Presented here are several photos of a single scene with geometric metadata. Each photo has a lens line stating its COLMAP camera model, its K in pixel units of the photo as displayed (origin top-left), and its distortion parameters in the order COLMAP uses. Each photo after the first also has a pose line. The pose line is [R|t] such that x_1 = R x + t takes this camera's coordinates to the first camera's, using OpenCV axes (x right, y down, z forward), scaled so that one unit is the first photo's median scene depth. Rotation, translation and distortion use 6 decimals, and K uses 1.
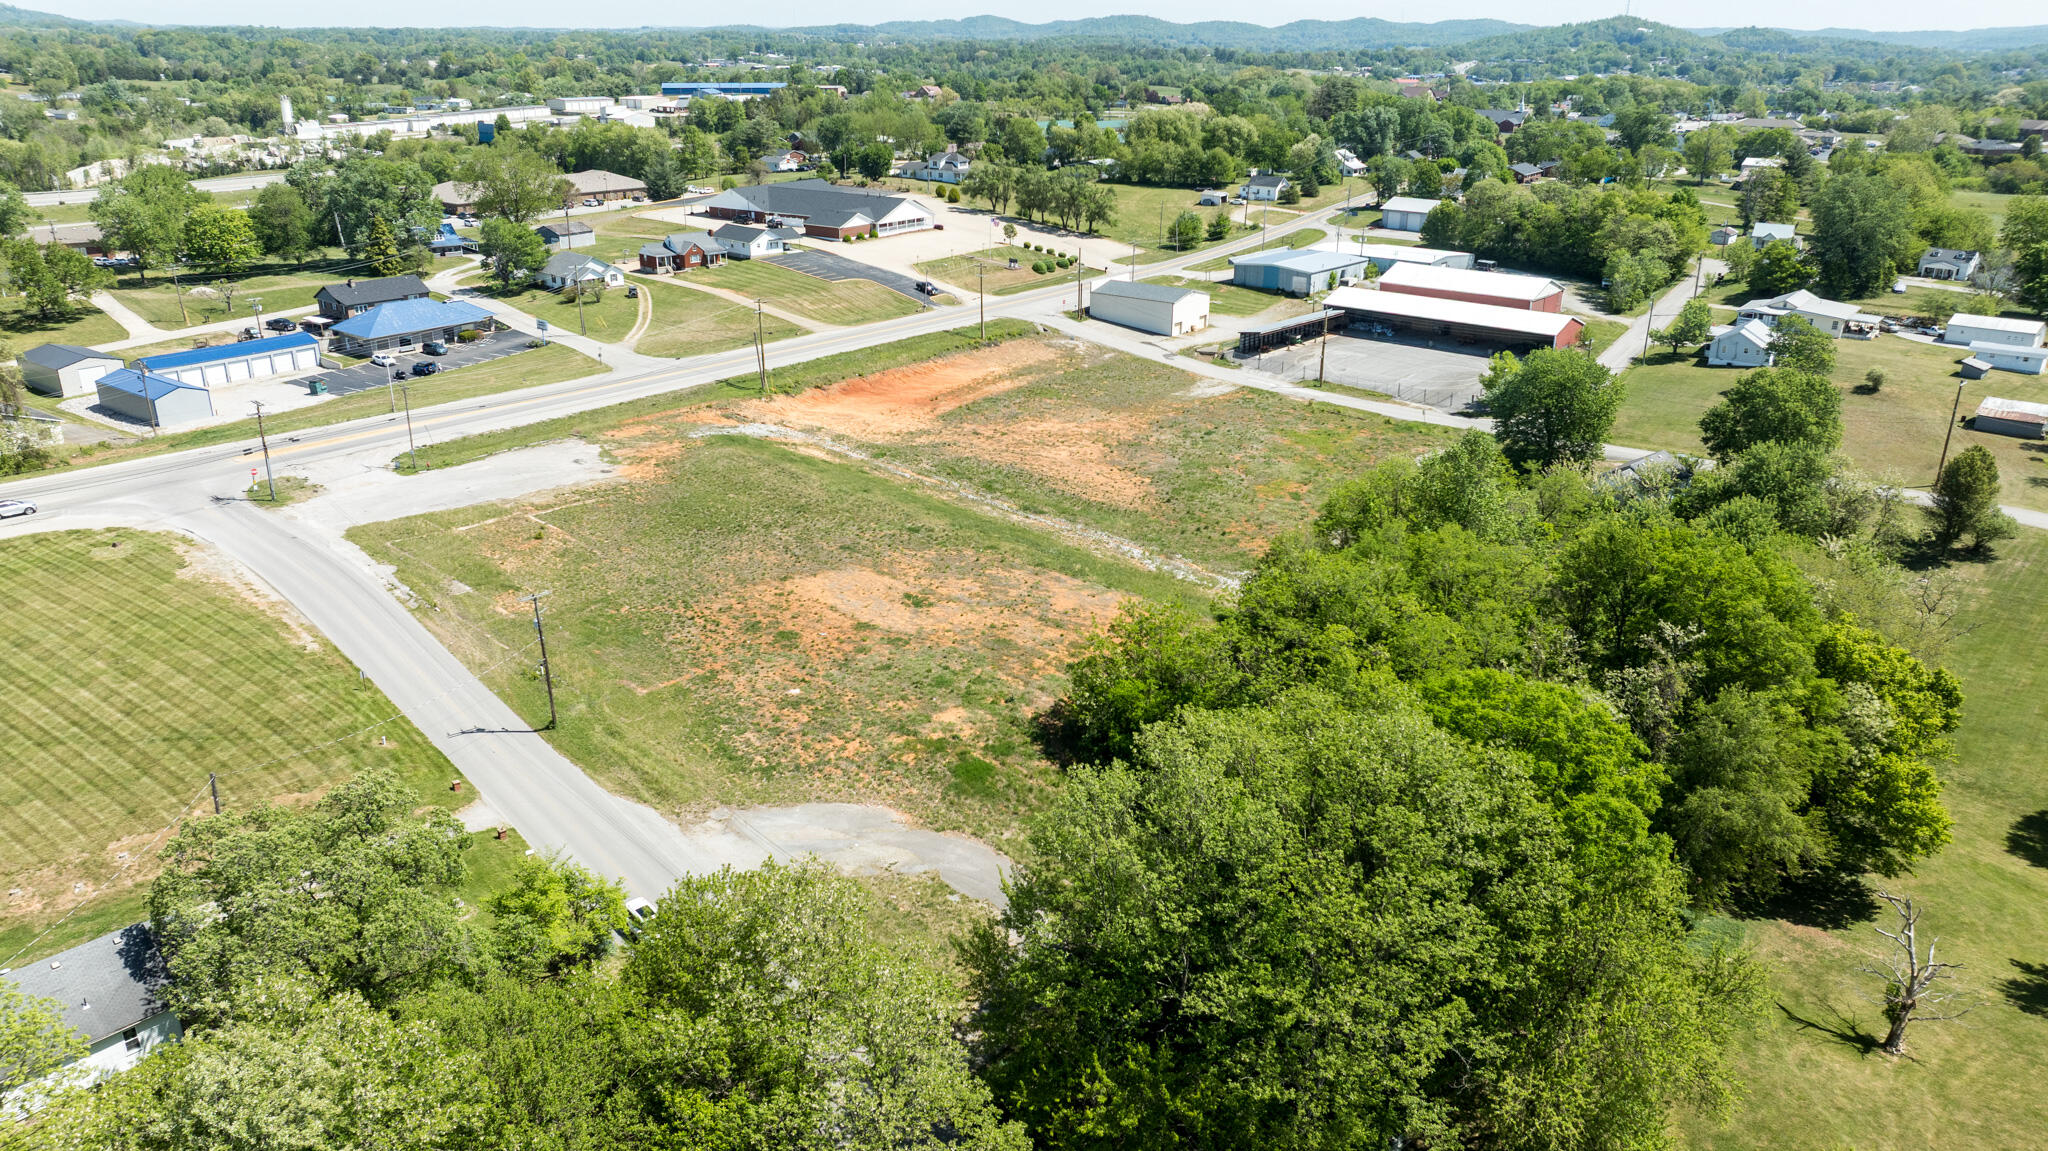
lens RADIAL K [[1442.6, 0, 1034.6], [0, 1442.6, 559.6], [0, 0, 1]] dist [-0.030325, 0.024431]
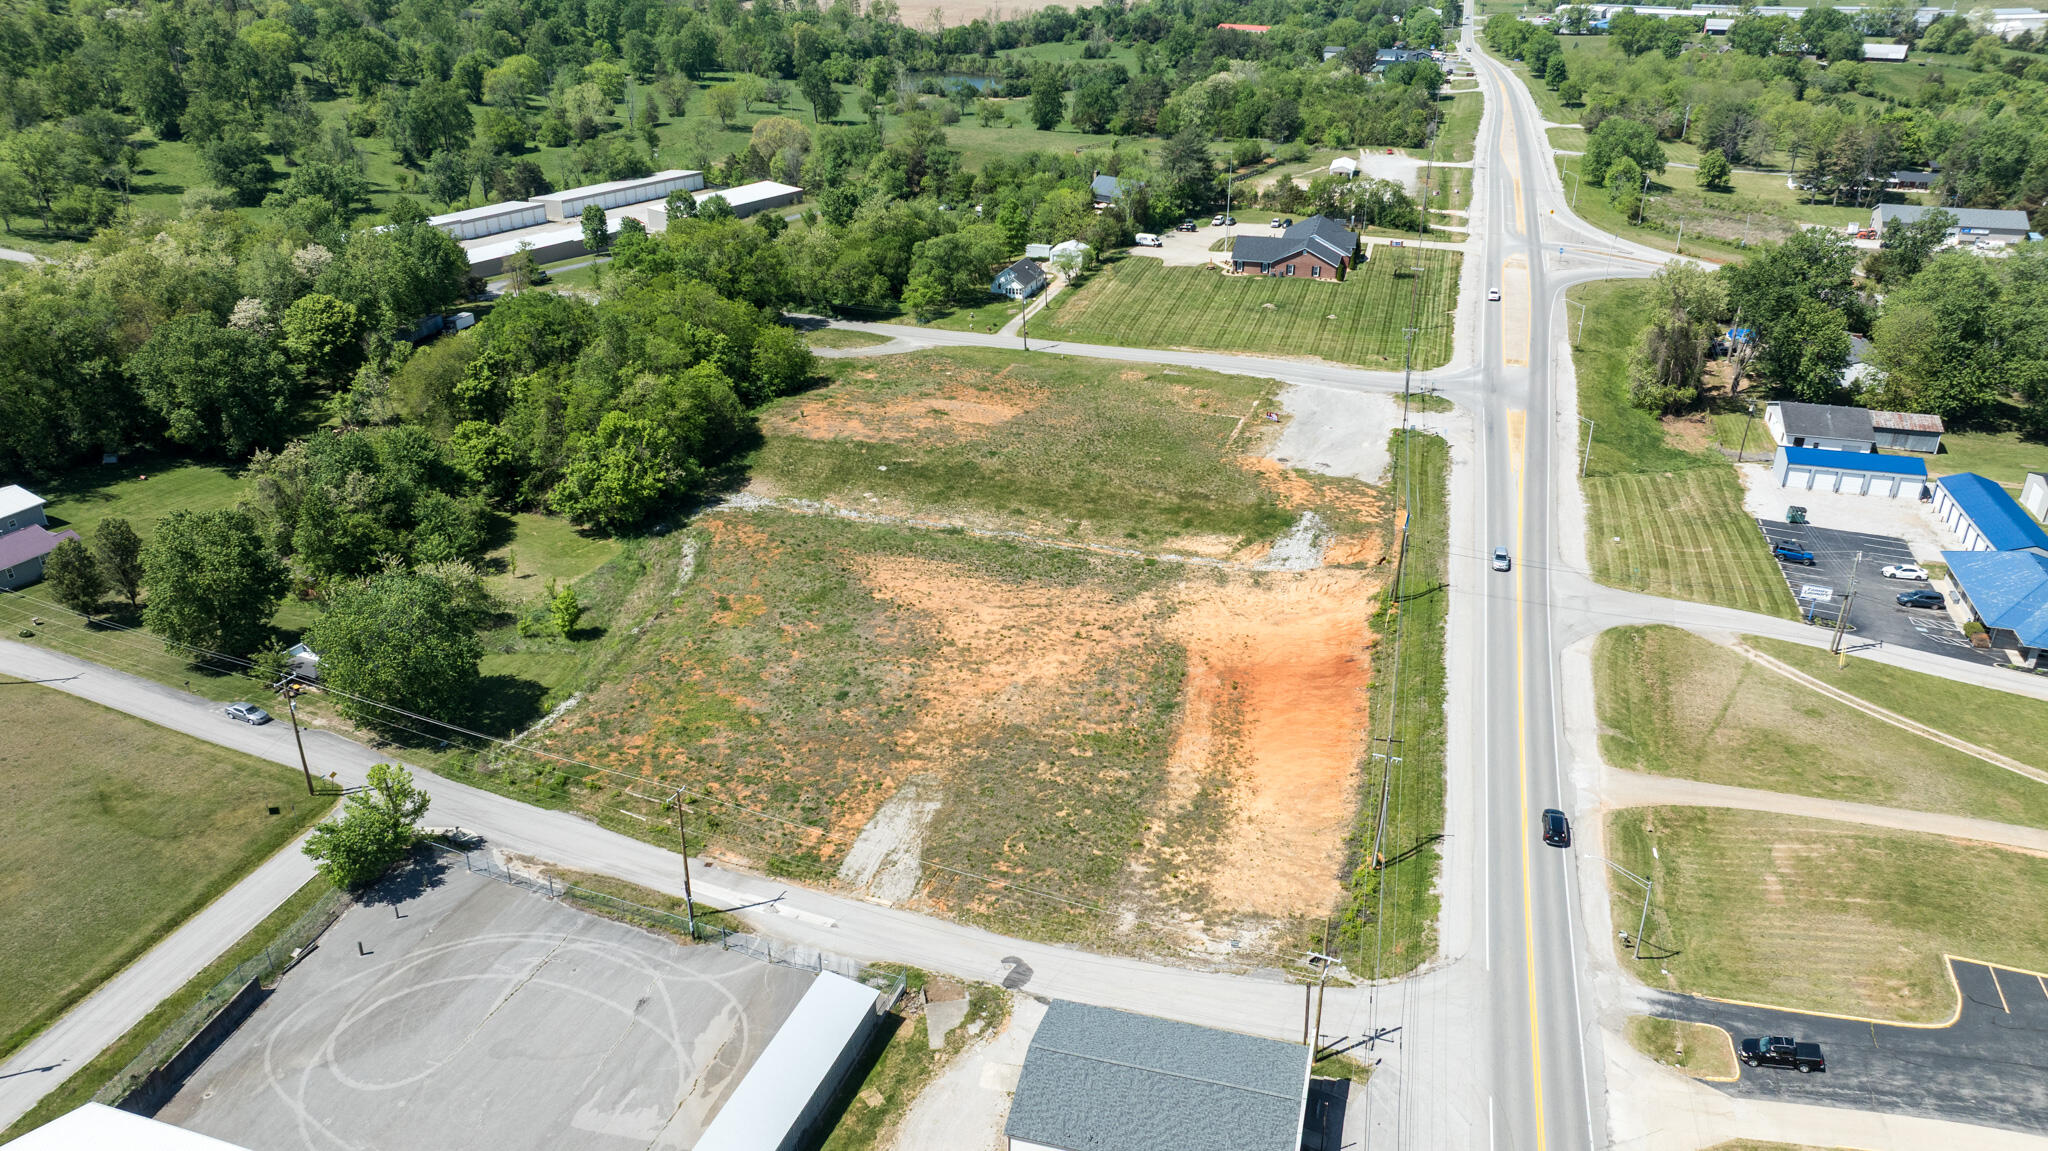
lens RADIAL K [[1442.6, 0, 1034.6], [0, 1442.6, 559.6], [0, 0, 1]] dist [-0.030325, 0.024431]
pose [[-0.927302, 0.149548, -0.343142, 0.327719], [-0.138840, 0.713910, 0.686335, -0.799029], [0.347613, 0.684082, -0.641247, 1.736565]]
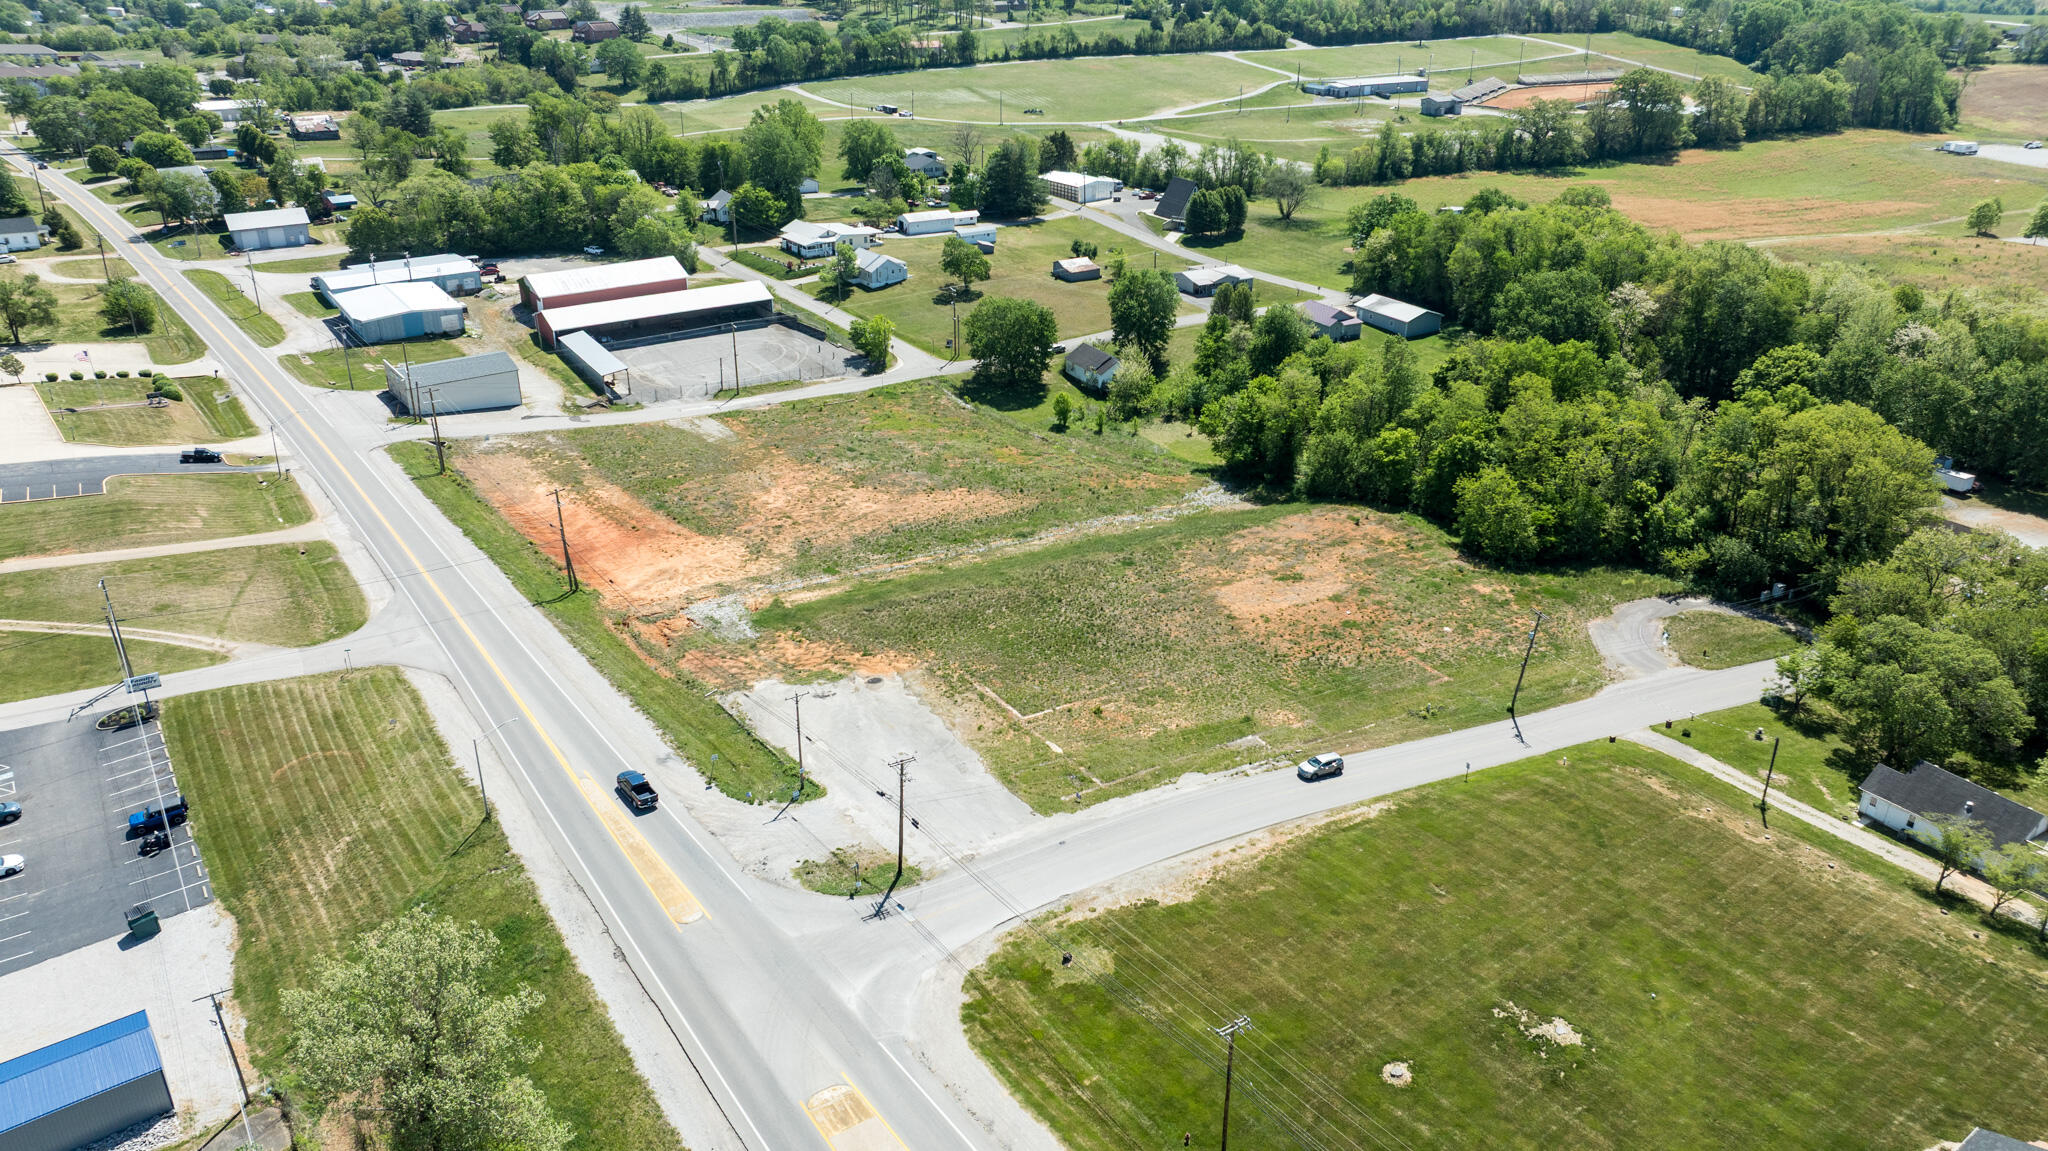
lens RADIAL K [[1442.6, 0, 1034.6], [0, 1442.6, 559.6], [0, 0, 1]] dist [-0.030325, 0.024431]
pose [[0.279952, -0.404936, 0.870433, -1.002134], [0.328576, 0.892344, 0.309451, -0.366808], [-0.902034, 0.199372, 0.382866, 0.537216]]
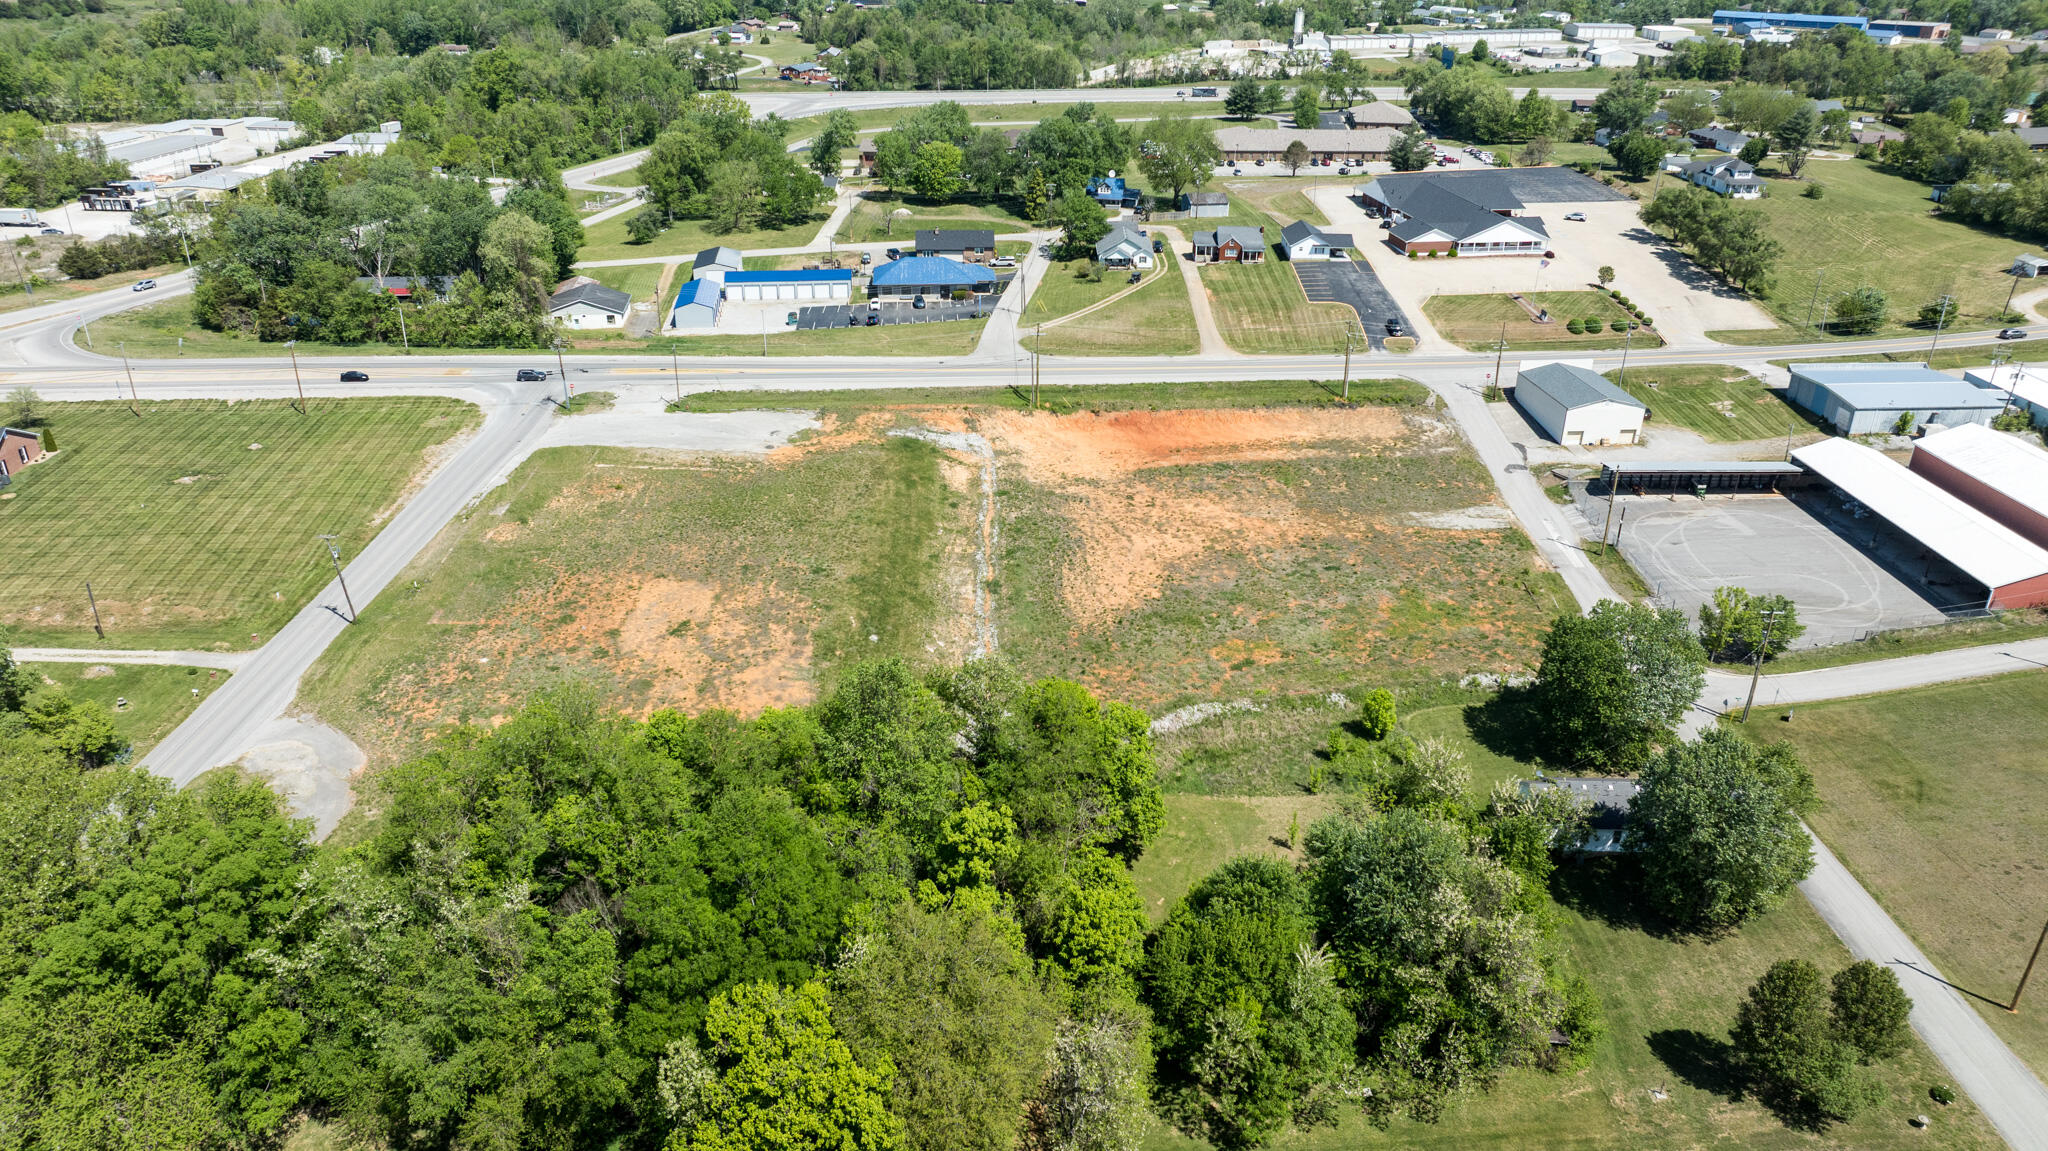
lens RADIAL K [[1449.9, 0, 1037.0], [0, 1449.9, 540.9], [0, 0, 1]] dist [-0.019905, -0.002101]
pose [[0.694429, 0.300616, -0.653757, 0.687993], [-0.256045, 0.952318, 0.165928, -0.244963], [0.672465, 0.052166, 0.738288, 0.231901]]
